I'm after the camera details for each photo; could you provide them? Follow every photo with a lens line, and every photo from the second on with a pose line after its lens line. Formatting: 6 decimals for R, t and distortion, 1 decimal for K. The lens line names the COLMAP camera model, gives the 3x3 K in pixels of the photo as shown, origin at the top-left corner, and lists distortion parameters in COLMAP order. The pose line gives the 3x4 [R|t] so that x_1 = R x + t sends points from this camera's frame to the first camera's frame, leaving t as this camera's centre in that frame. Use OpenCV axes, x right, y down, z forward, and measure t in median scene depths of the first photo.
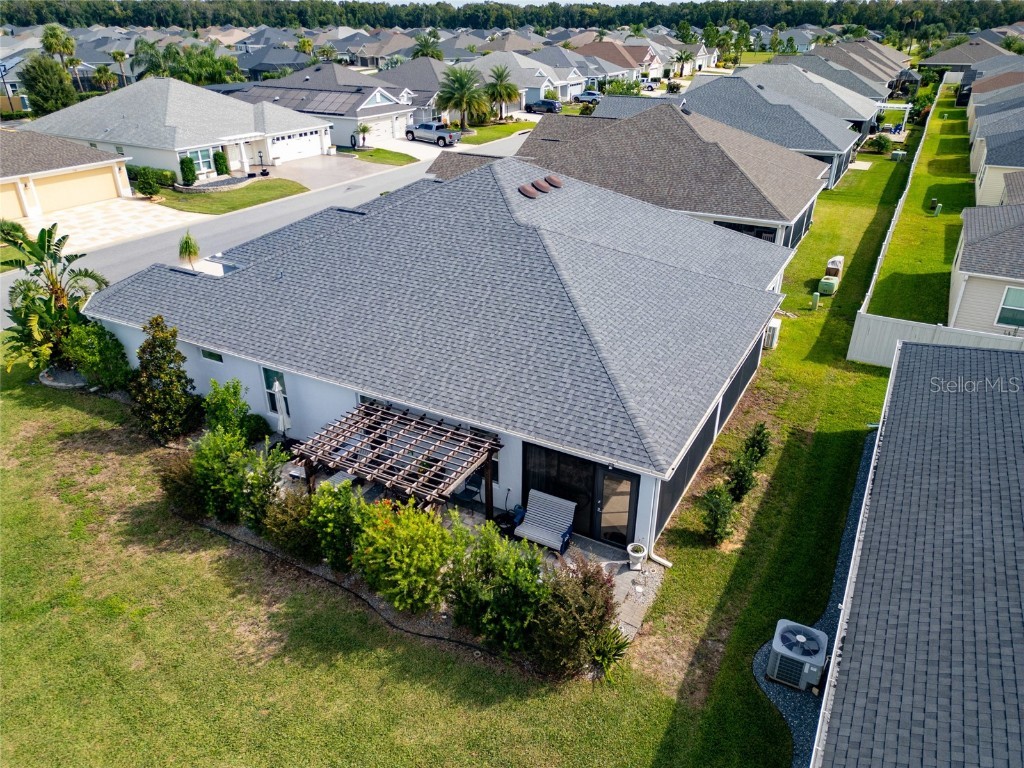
lens RADIAL K [[719.9, 0, 512.0], [0, 719.9, 384.0], [0, 0, 1]] dist [0.028364, -0.005032]
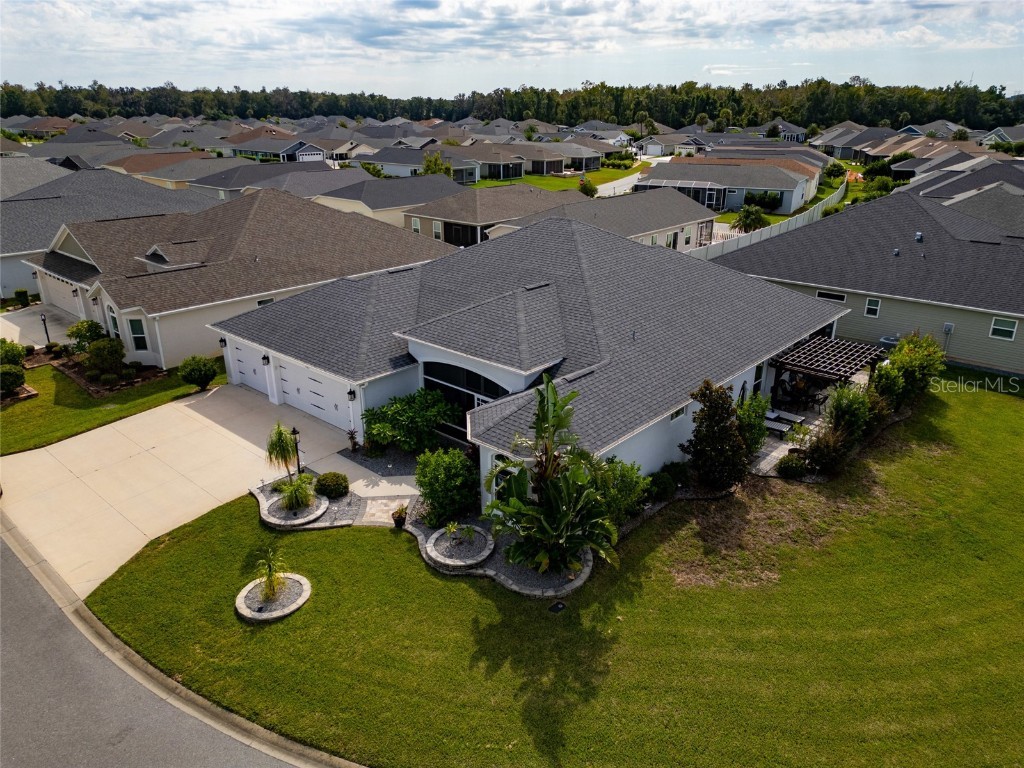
lens RADIAL K [[715.9, 0, 512.0], [0, 715.9, 384.0], [0, 0, 1]] dist [0.074264, -0.069529]
pose [[0.224068, -0.355420, 0.907453, -1.829479], [0.437927, 0.868547, 0.232049, -0.555171], [-0.870640, 0.345403, 0.350261, 1.066166]]
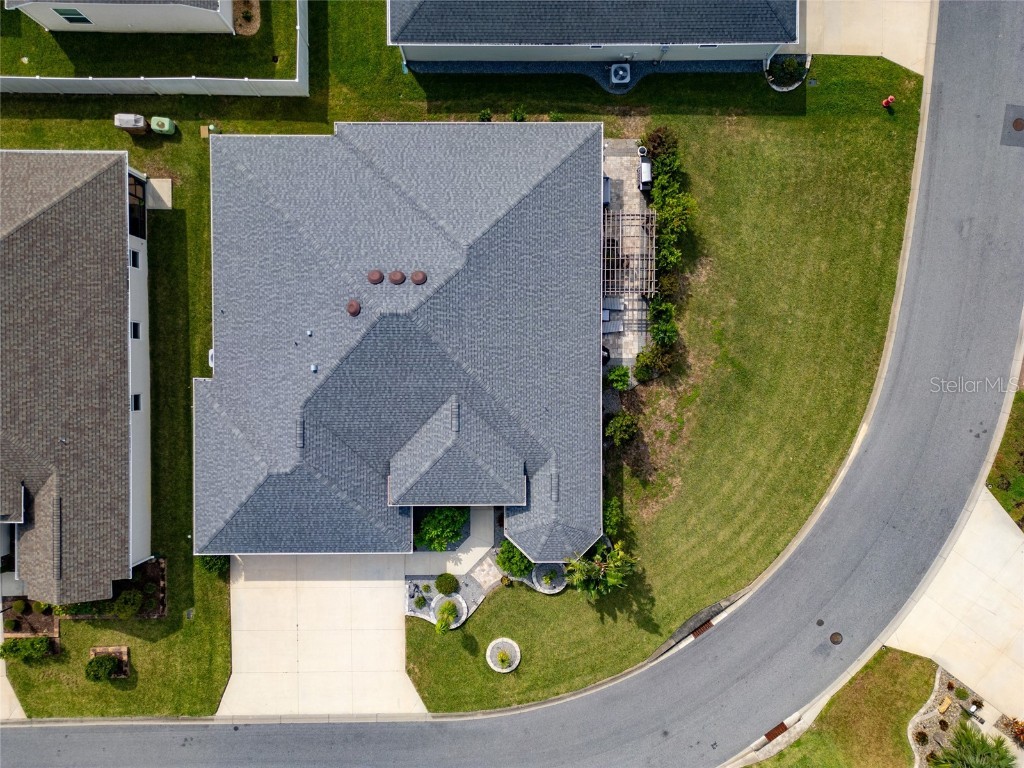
lens RADIAL K [[715.9, 0, 512.0], [0, 715.9, 384.0], [0, 0, 1]] dist [0.074264, -0.069529]
pose [[-0.484648, -0.874530, -0.017732, -0.289353], [0.385230, -0.231600, 0.893286, -1.964433], [-0.785312, 0.426098, 0.449139, 0.489796]]
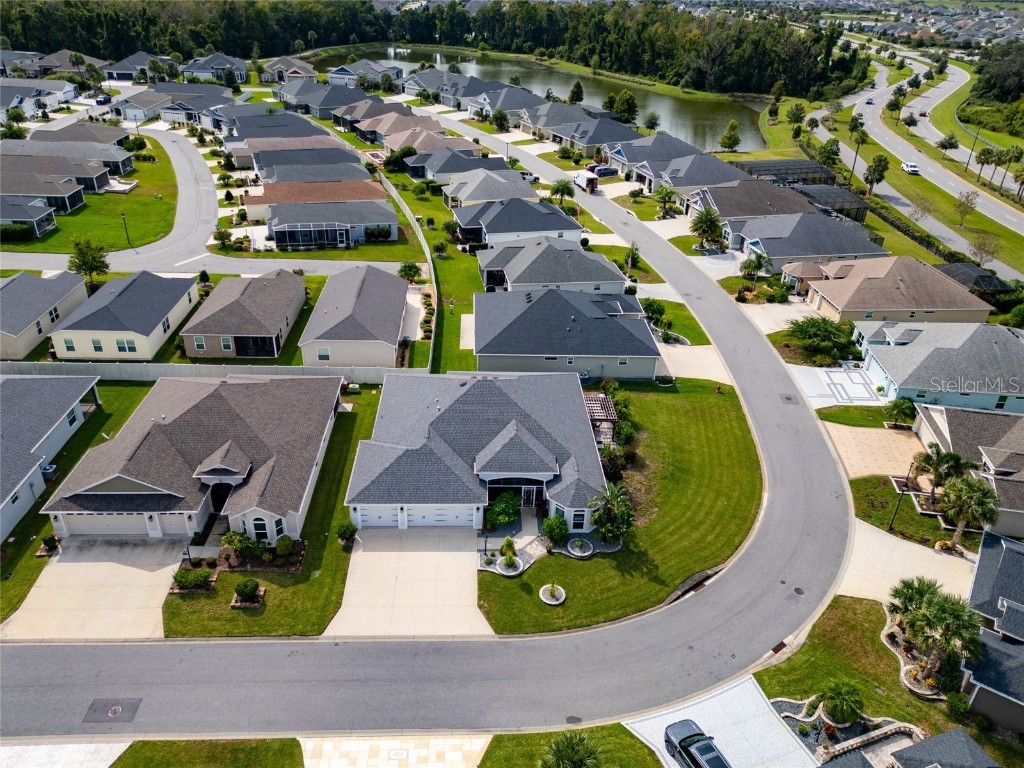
lens RADIAL K [[750.3, 0, 512.0], [0, 750.3, 384.0], [0, 0, 1]] dist [0.079639, -0.083918]
pose [[-0.521542, -0.435078, 0.733962, -2.813864], [0.345178, 0.679093, 0.647831, -2.776811], [-0.780286, 0.591219, -0.203996, 2.105884]]
